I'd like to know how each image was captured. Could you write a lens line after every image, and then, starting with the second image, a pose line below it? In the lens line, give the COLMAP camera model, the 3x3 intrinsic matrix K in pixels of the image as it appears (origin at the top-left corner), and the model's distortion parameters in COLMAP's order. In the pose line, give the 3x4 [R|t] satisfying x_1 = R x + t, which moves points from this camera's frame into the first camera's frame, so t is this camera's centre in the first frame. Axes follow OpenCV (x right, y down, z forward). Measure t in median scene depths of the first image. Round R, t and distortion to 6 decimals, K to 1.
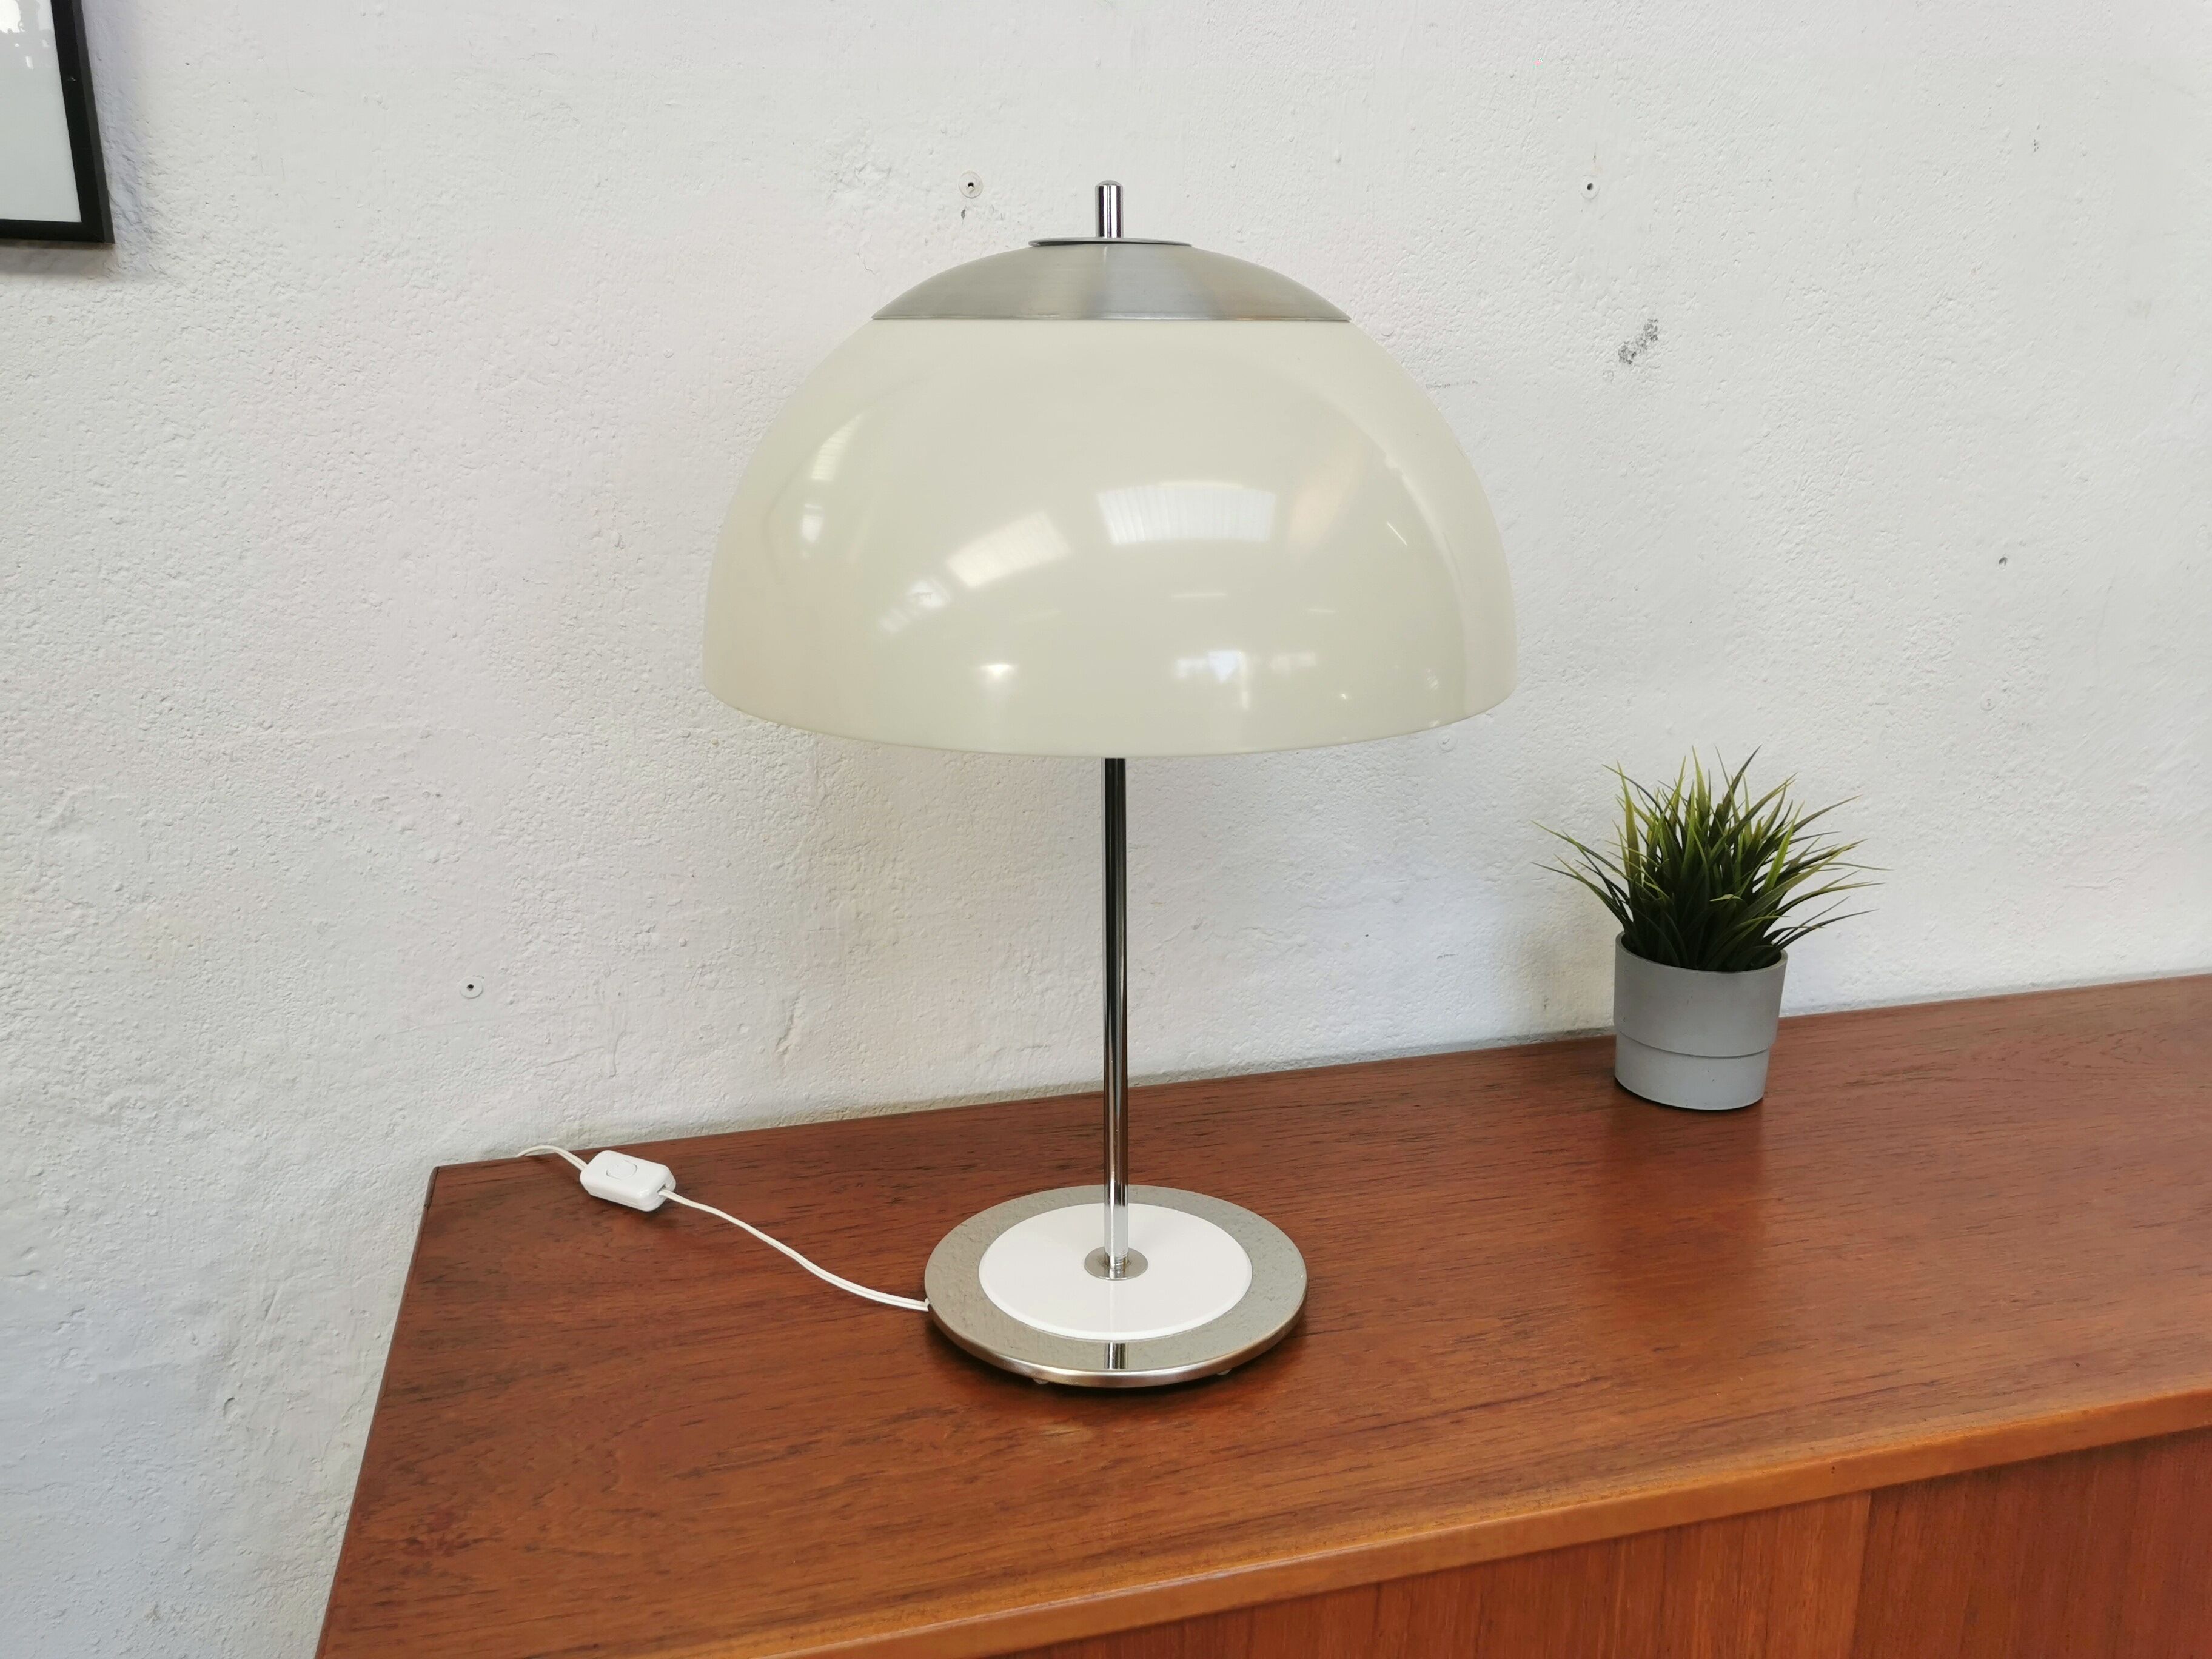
lens RADIAL K [[1695.3, 0, 1089.5], [0, 1695.3, 841.3], [0, 0, 1]] dist [0.036748, -0.045684]
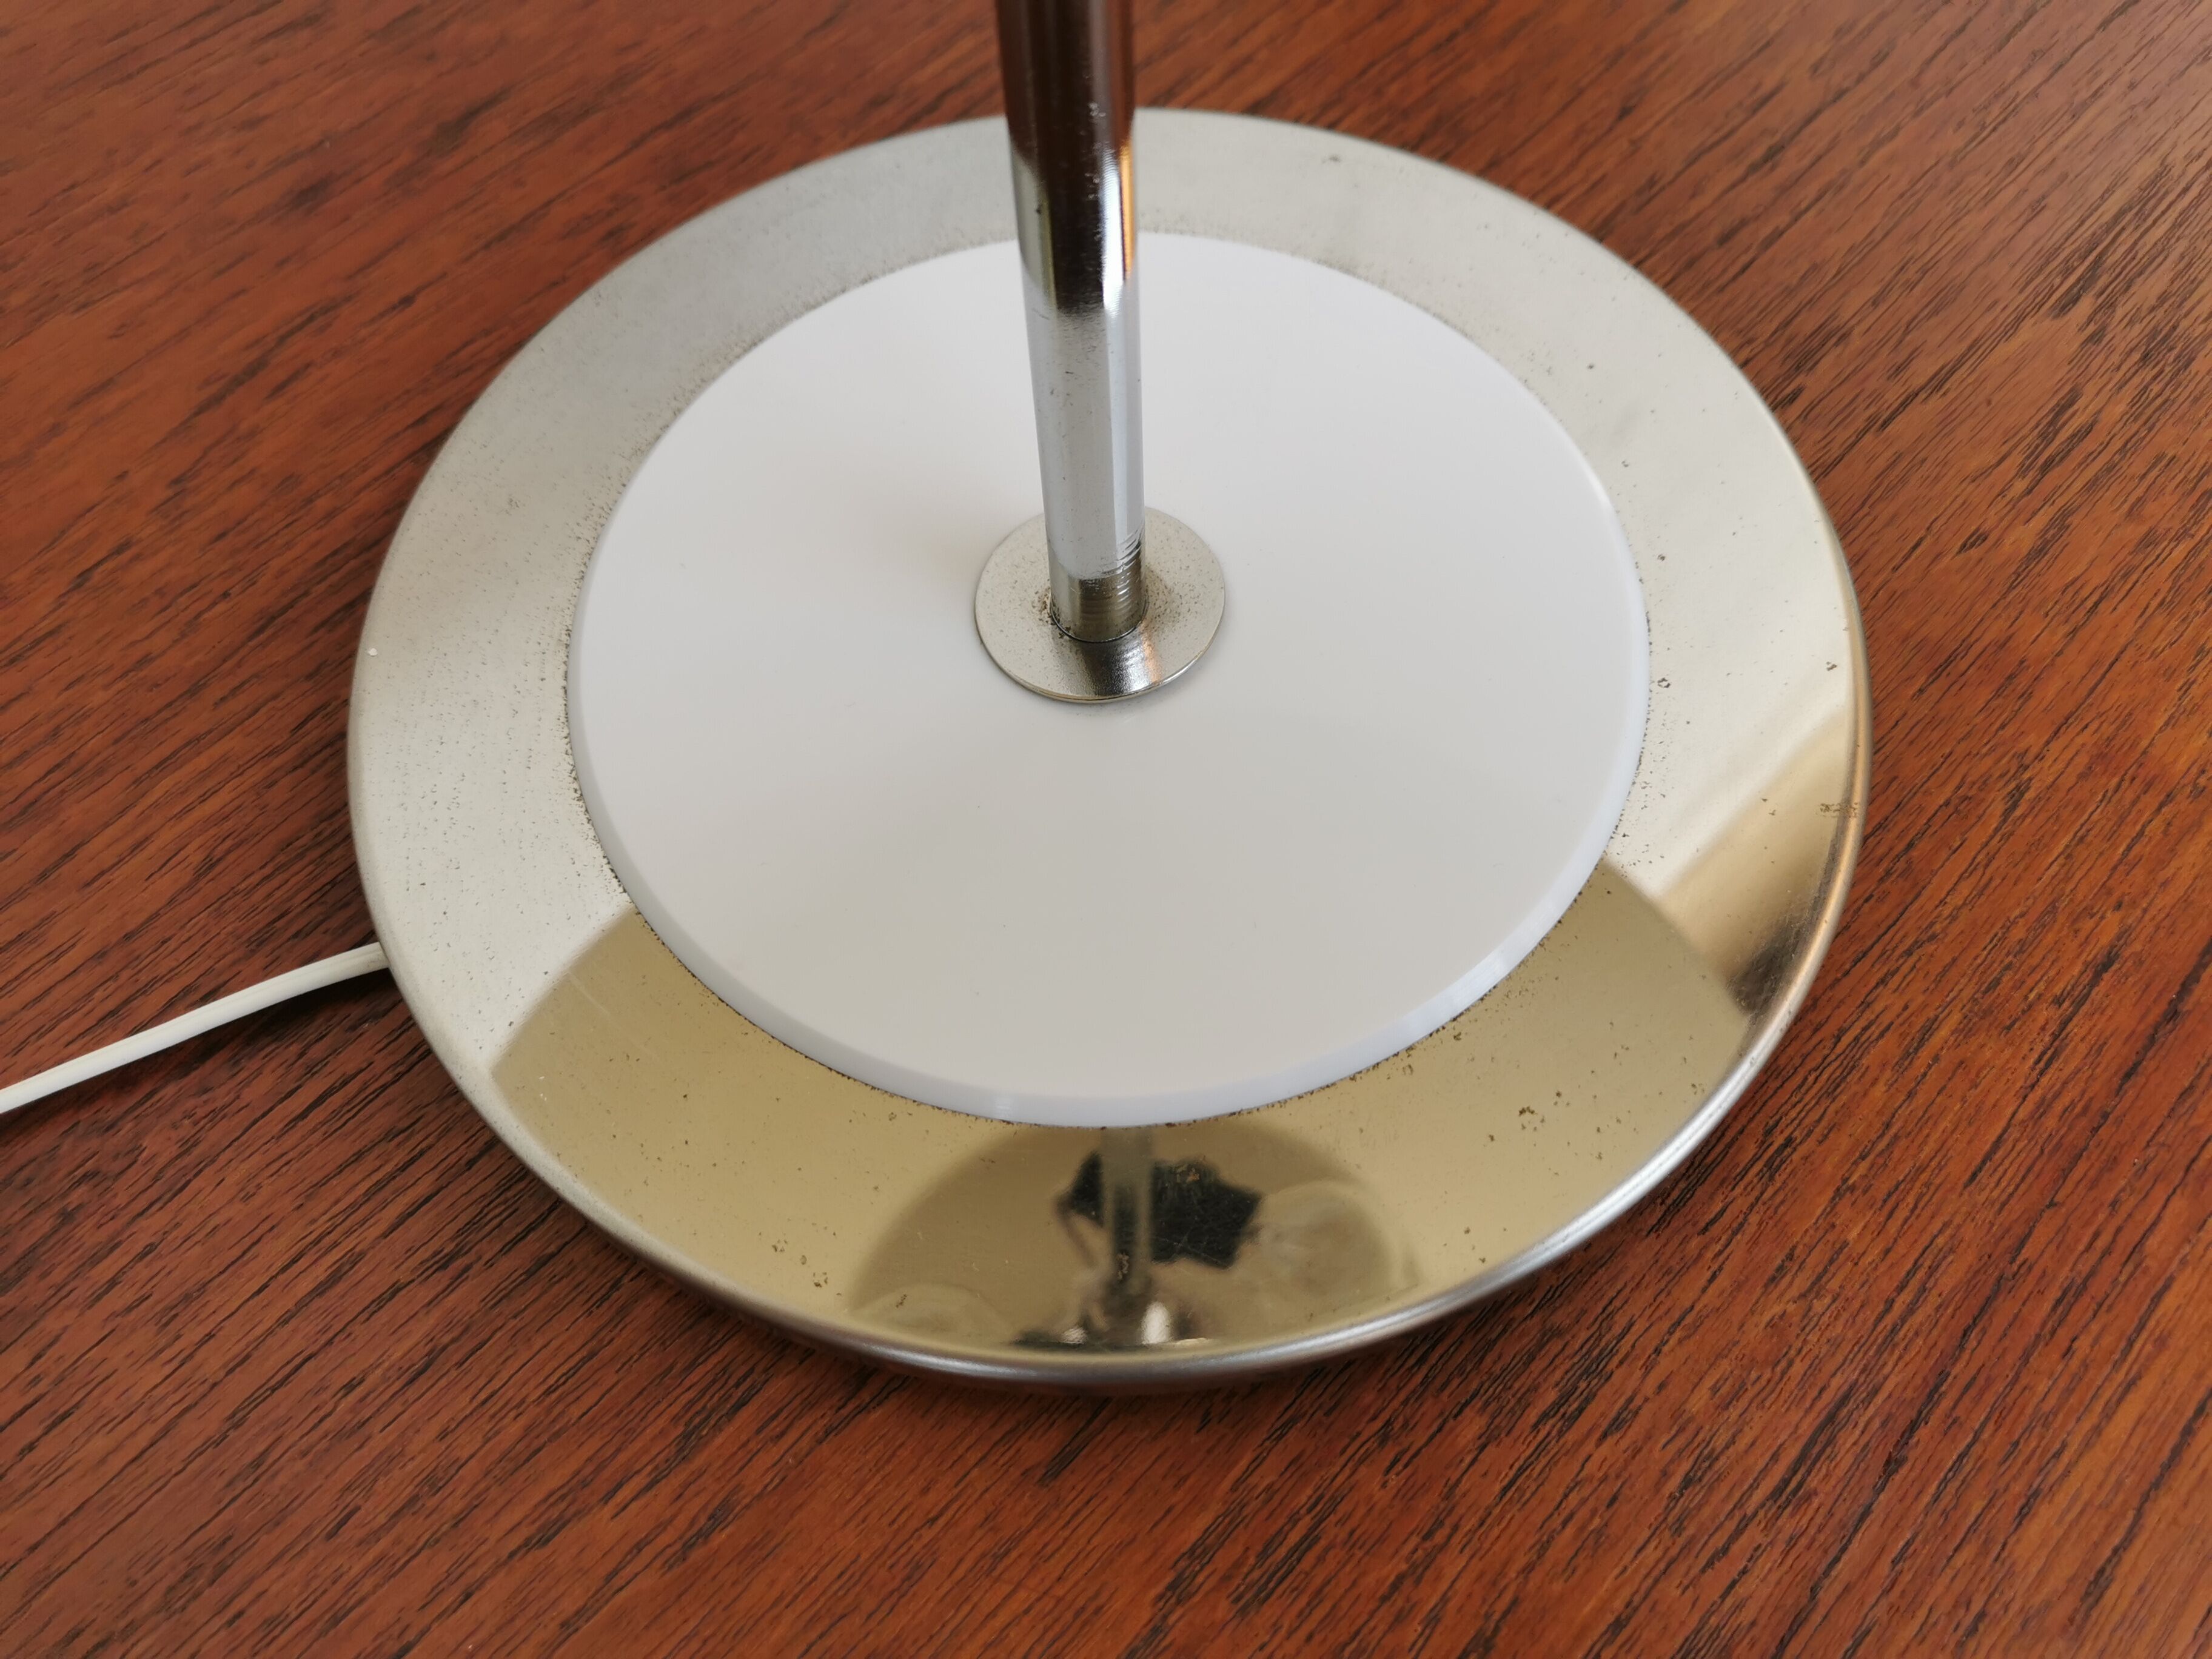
lens RADIAL K [[1695.3, 0, 1142.7], [0, 1695.3, 847.2], [0, 0, 1]] dist [0.036748, -0.045684]
pose [[0.852921, -0.468274, 0.230749, -0.015352], [0.152257, 0.645938, 0.748052, 0.073502], [-0.499343, -0.602897, 0.622232, 0.716395]]
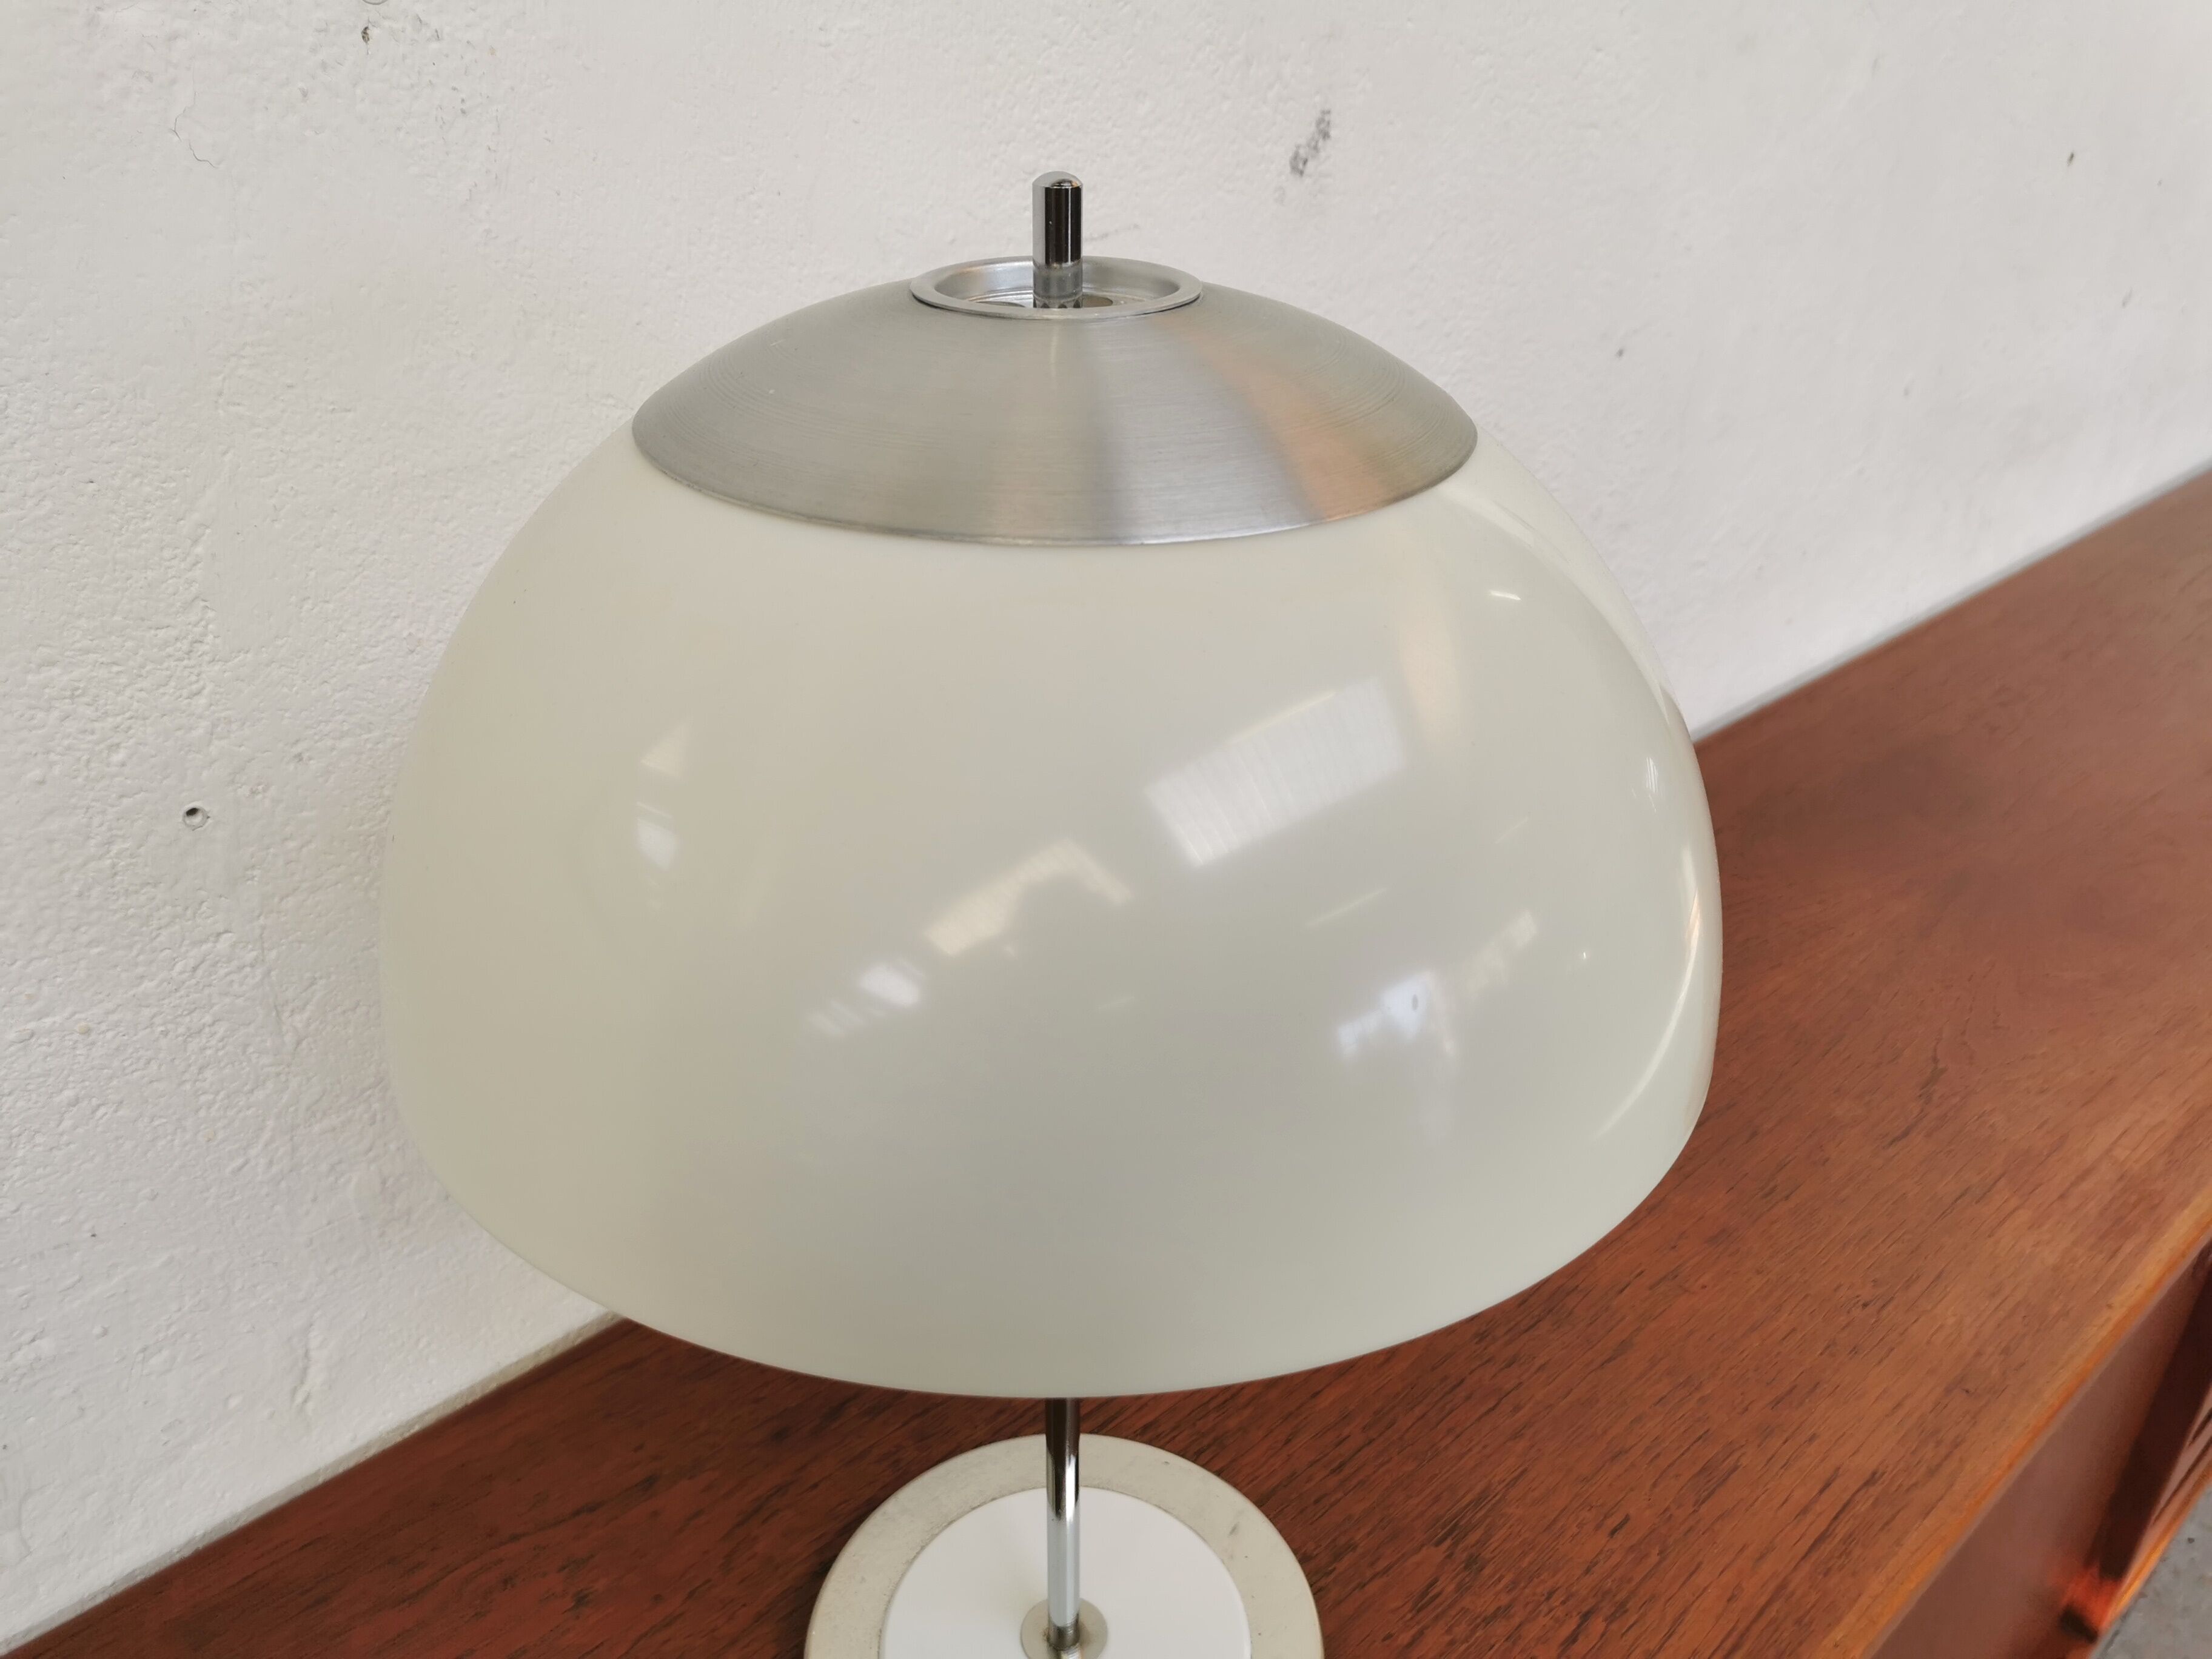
lens RADIAL K [[1695.3, 0, 1110.0], [0, 1695.3, 836.8], [0, 0, 1]] dist [0.036748, -0.045684]
pose [[0.890821, -0.220655, 0.397177, -0.129121], [0.113345, 0.954442, 0.276030, -0.250146], [-0.439990, -0.200875, 0.875247, 0.360604]]
